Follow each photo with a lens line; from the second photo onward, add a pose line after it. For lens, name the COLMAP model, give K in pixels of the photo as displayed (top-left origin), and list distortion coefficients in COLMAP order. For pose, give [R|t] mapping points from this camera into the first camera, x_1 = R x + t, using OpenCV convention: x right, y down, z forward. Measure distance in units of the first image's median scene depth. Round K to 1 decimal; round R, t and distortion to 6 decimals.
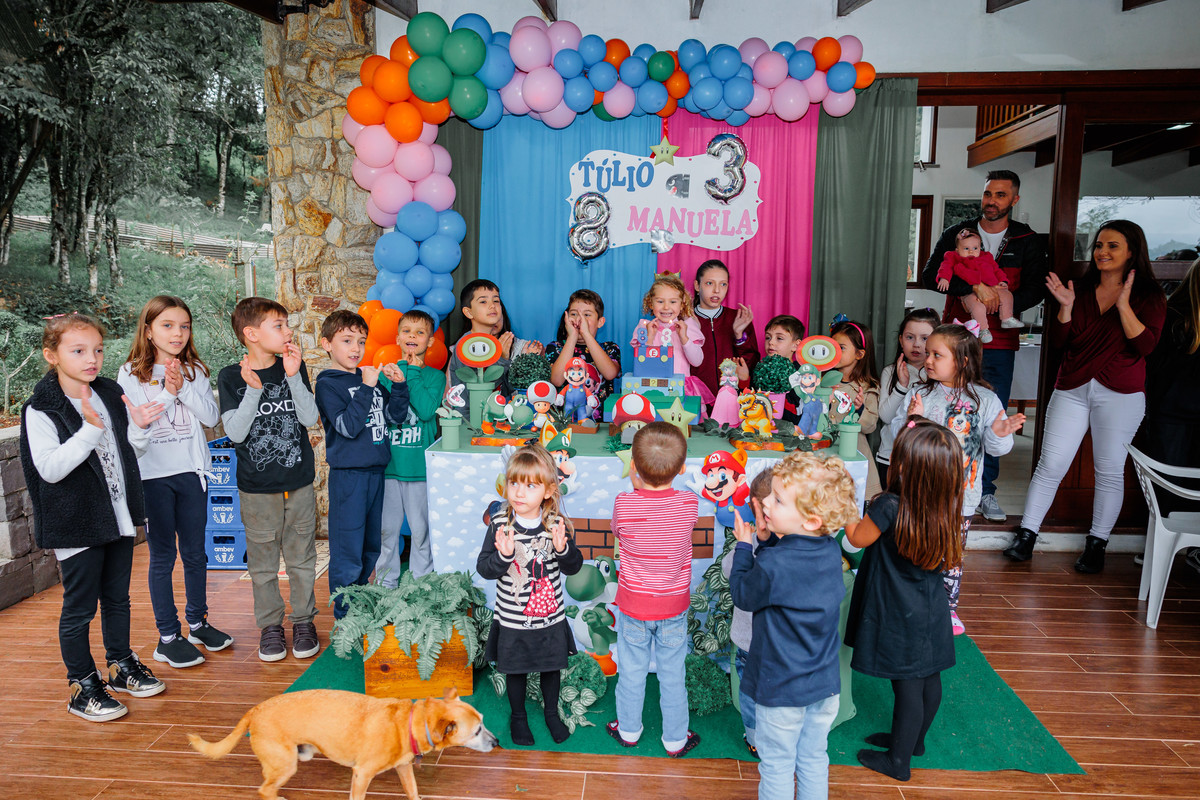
lens RADIAL K [[881.0, 0, 598.1], [0, 881.0, 400.9], [0, 0, 1]] dist [0.041074, -0.032798]
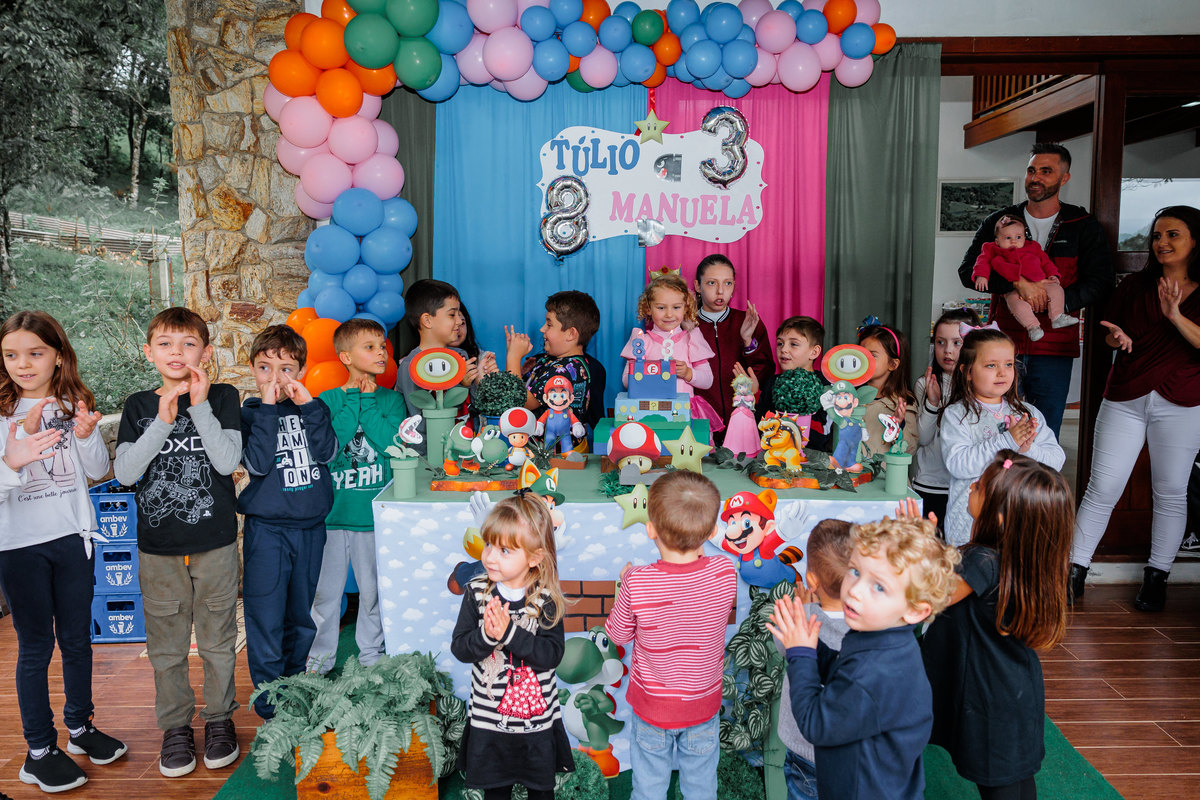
lens RADIAL K [[881.0, 0, 596.2], [0, 881.0, 369.3], [0, 0, 1]] dist [0.041074, -0.032798]
pose [[0.997930, -0.019209, 0.061378, -0.036329], [0.020514, 0.999575, -0.020704, -0.034949], [-0.060954, 0.021920, 0.997900, 0.166837]]
